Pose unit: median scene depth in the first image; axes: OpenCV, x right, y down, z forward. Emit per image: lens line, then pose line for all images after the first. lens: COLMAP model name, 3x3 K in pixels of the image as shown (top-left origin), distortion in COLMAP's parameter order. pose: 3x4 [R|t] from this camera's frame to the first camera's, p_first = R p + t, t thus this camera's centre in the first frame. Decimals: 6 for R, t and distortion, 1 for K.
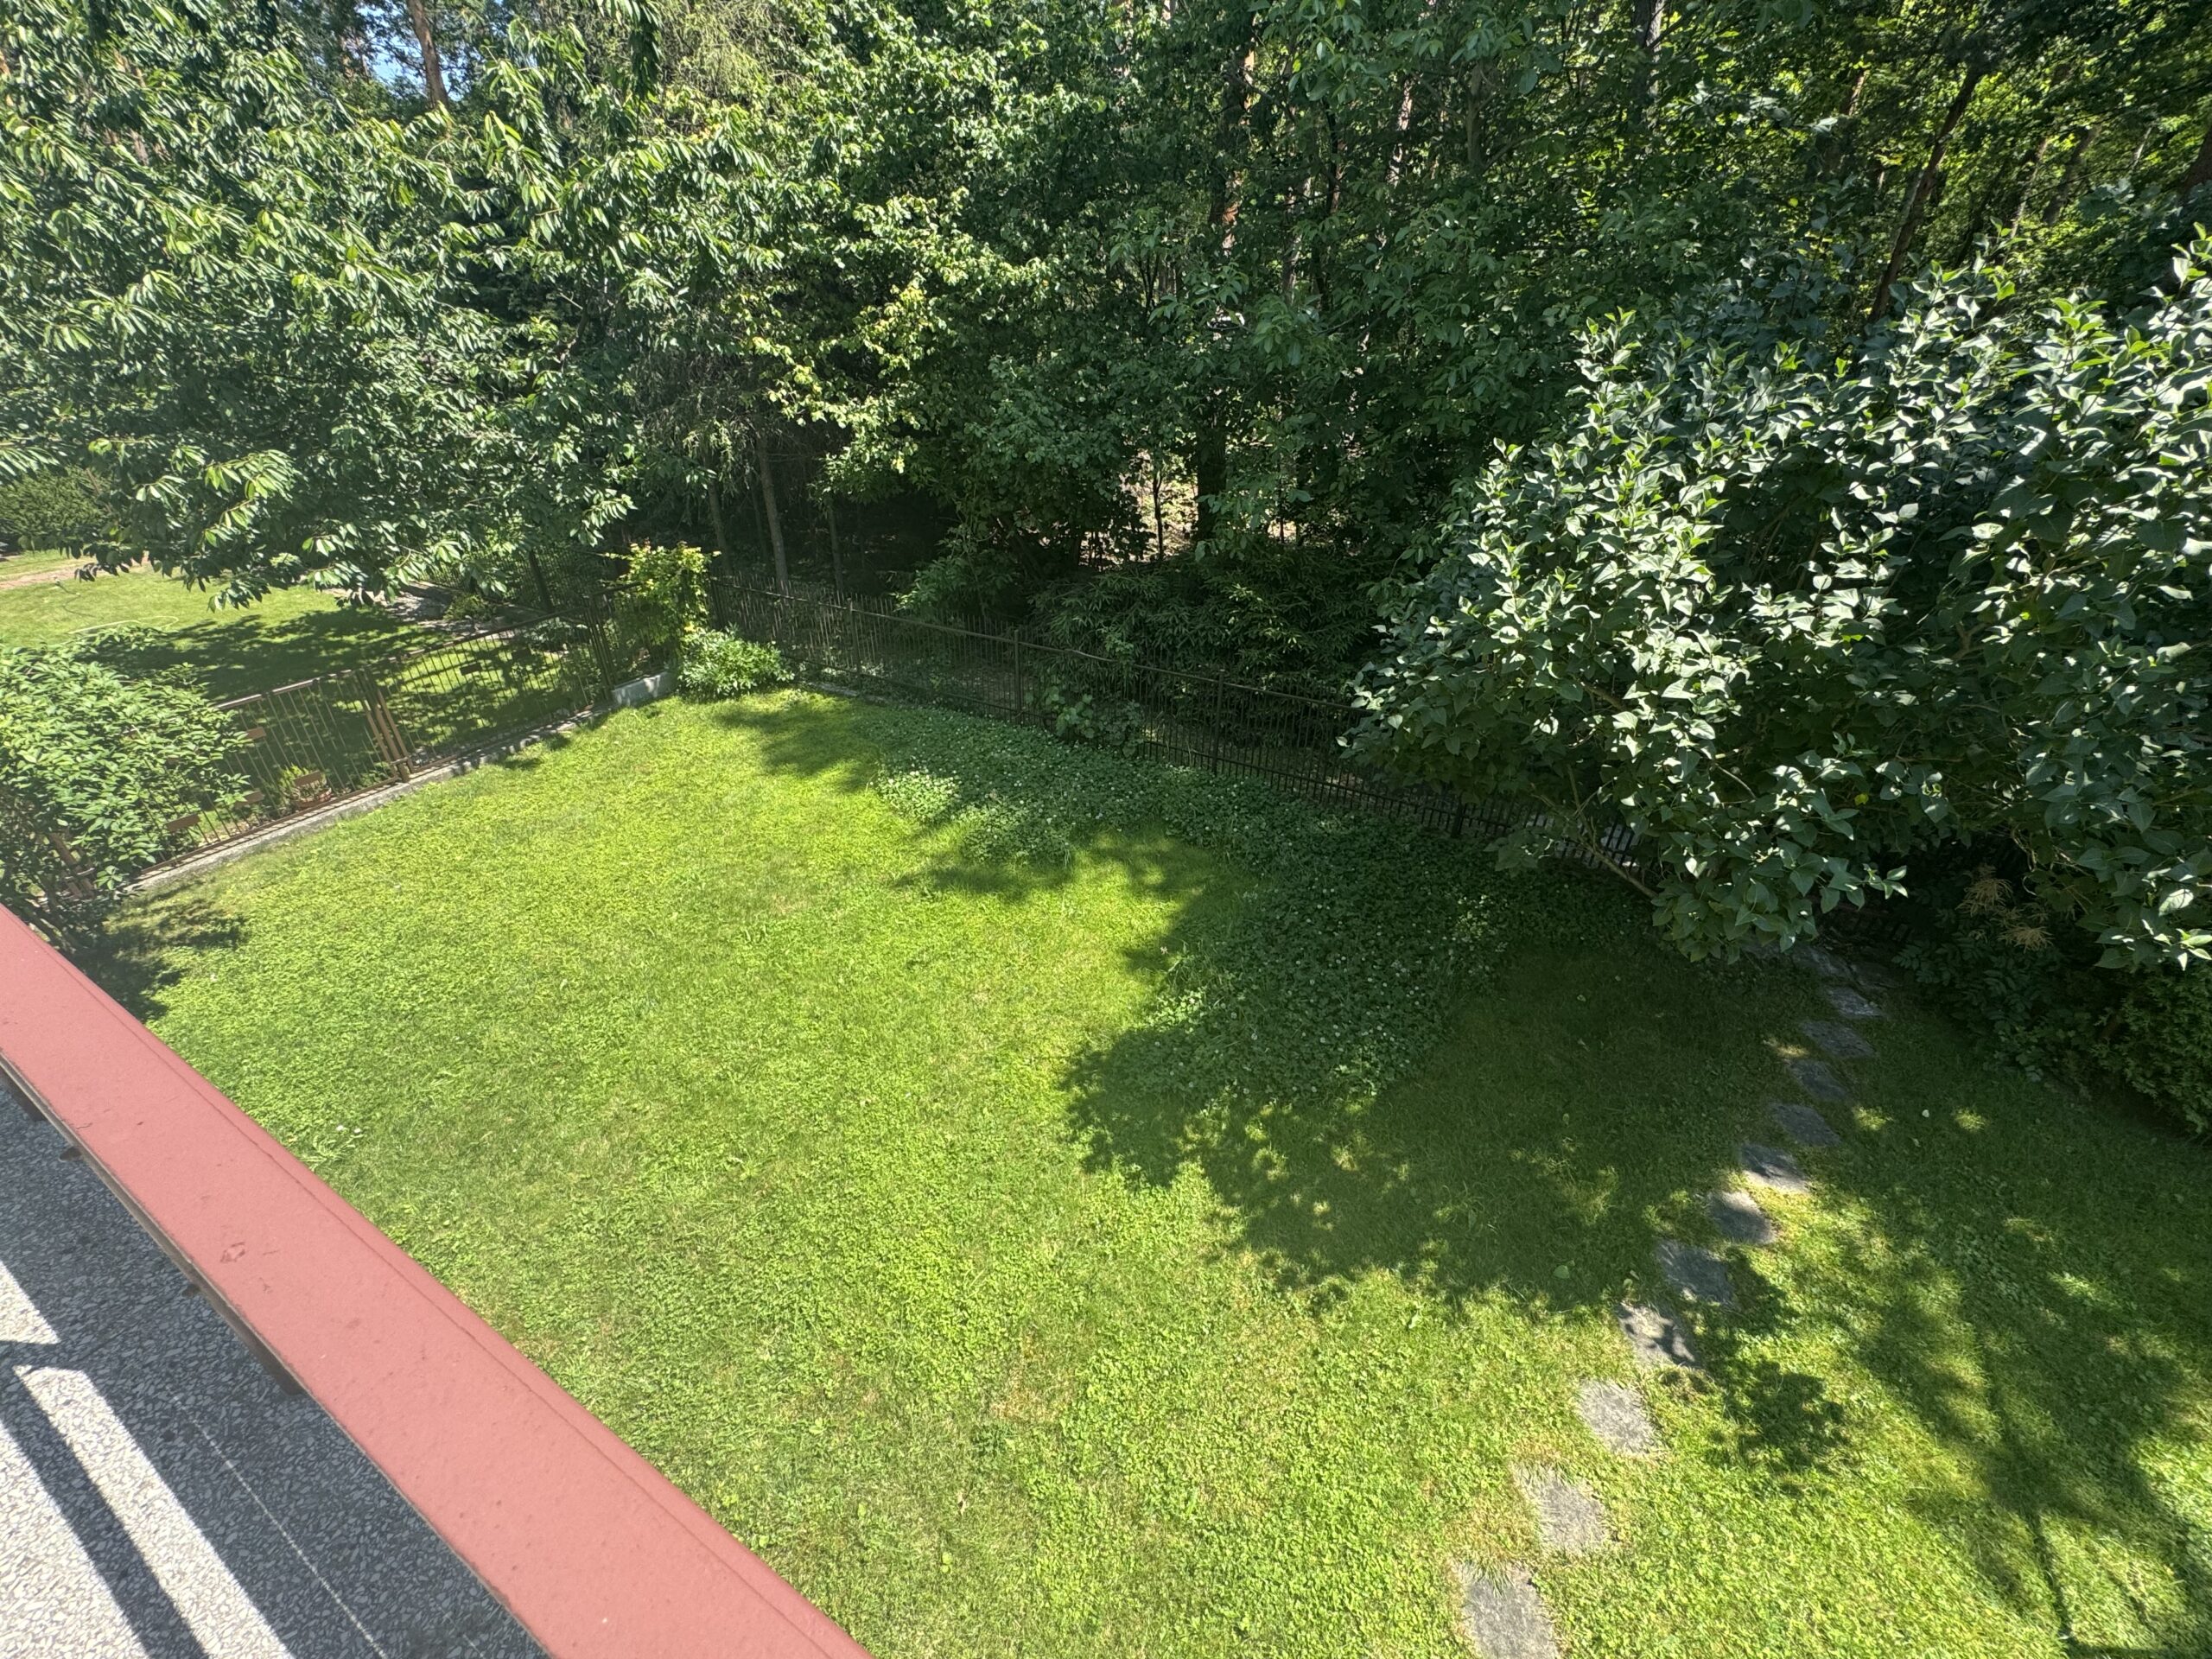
lens RADIAL K [[881.5, 0, 1106.0], [0, 881.5, 829.5], [0, 0, 1]] dist [-0.000270, -0.000330]
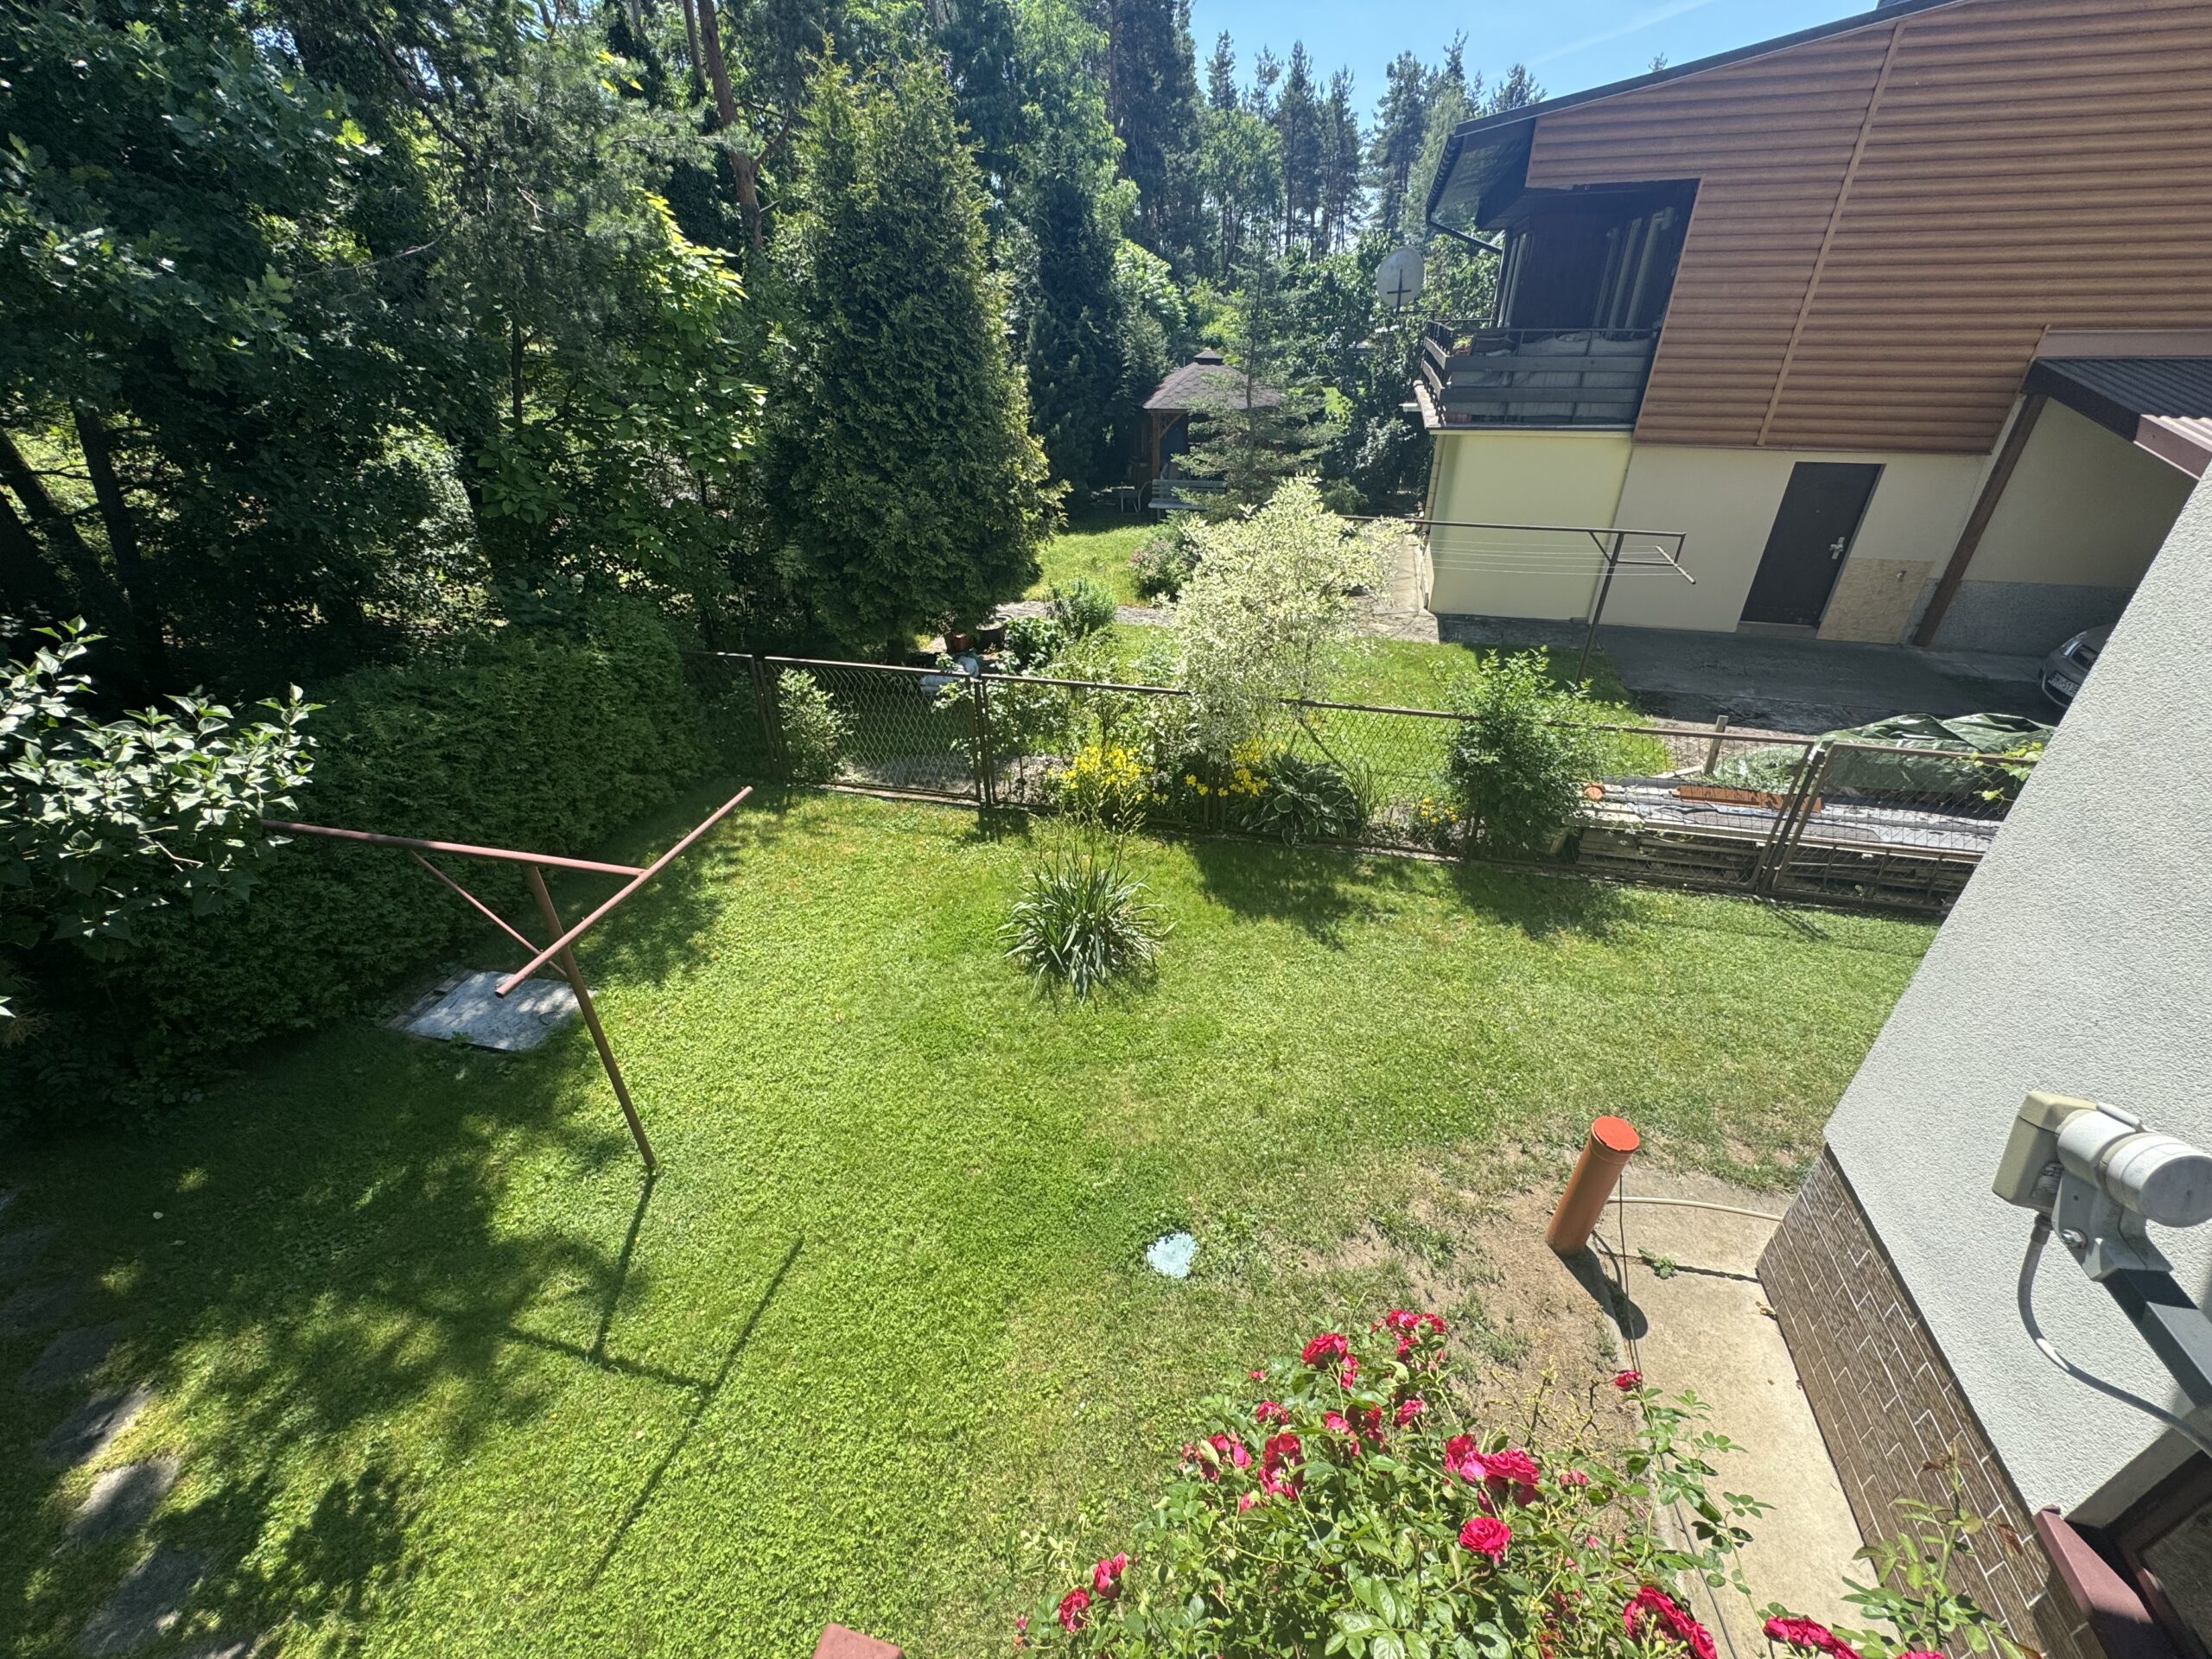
lens RADIAL K [[881.5, 0, 1106.0], [0, 881.5, 829.5], [0, 0, 1]] dist [-0.000270, -0.000330]
pose [[-0.258372, -0.492854, 0.830867, 0.171257], [0.501665, 0.666559, 0.551391, 0.066814], [-0.825577, 0.559280, 0.075028, -0.109719]]
